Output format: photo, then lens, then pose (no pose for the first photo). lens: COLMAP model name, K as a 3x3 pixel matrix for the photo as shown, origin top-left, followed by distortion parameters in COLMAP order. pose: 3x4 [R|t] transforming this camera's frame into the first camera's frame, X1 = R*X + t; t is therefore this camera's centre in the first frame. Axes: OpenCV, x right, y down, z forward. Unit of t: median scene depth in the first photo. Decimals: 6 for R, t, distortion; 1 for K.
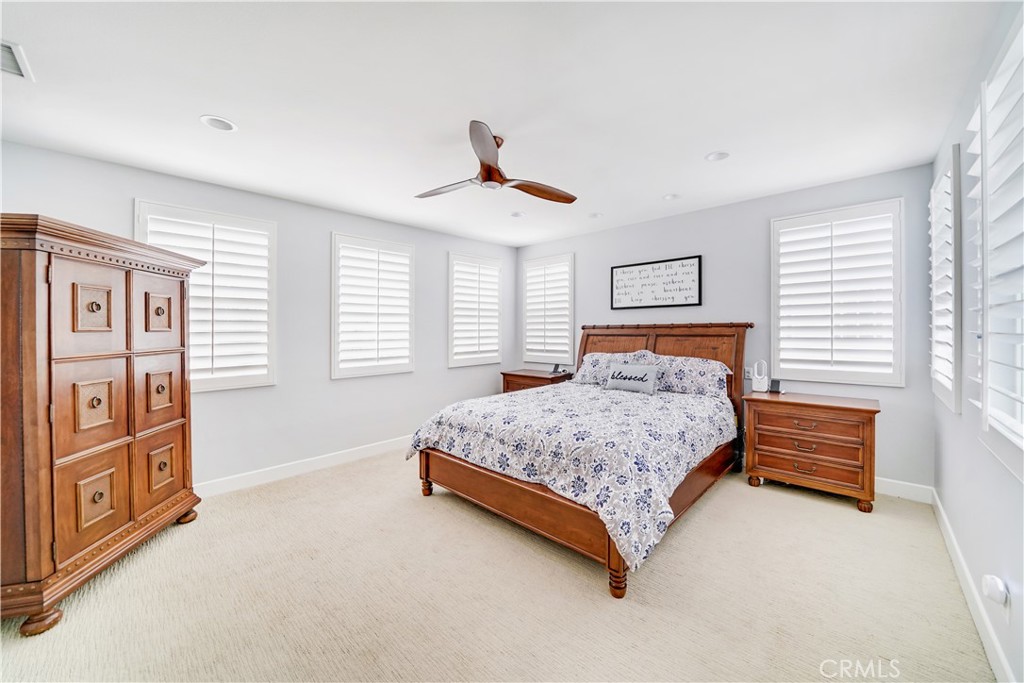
lens RADIAL K [[367.7, 0, 531.0], [0, 367.7, 328.2], [0, 0, 1]] dist [-0.020226, 0.000871]
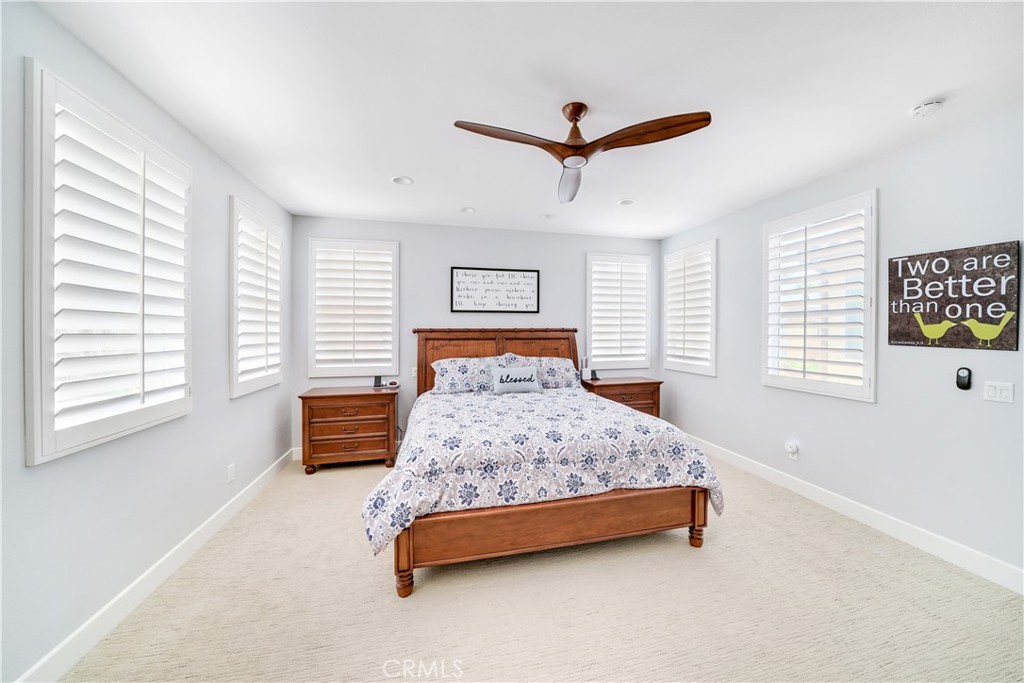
lens RADIAL K [[367.7, 0, 514.4], [0, 367.7, 337.7], [0, 0, 1]] dist [-0.020226, 0.000871]
pose [[0.566015, -0.004773, 0.824381, -0.591331], [-0.005222, 0.999942, 0.009375, 0.006385], [-0.824379, -0.009611, 0.565957, 0.422944]]
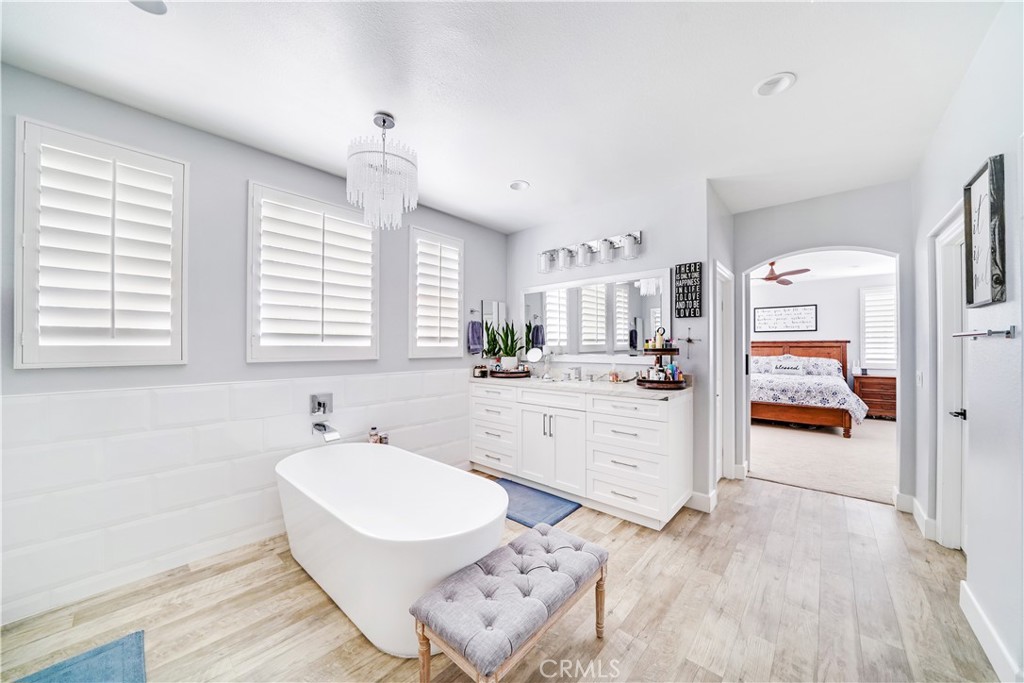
lens RADIAL K [[367.7, 0, 505.1], [0, 367.7, 342.2], [0, 0, 1]] dist [-0.020226, 0.000871]
pose [[0.999688, 0.005545, 0.024339, -1.279495], [-0.005347, 0.999952, -0.008228, 0.021142], [-0.024383, 0.008095, 0.999670, -0.894483]]
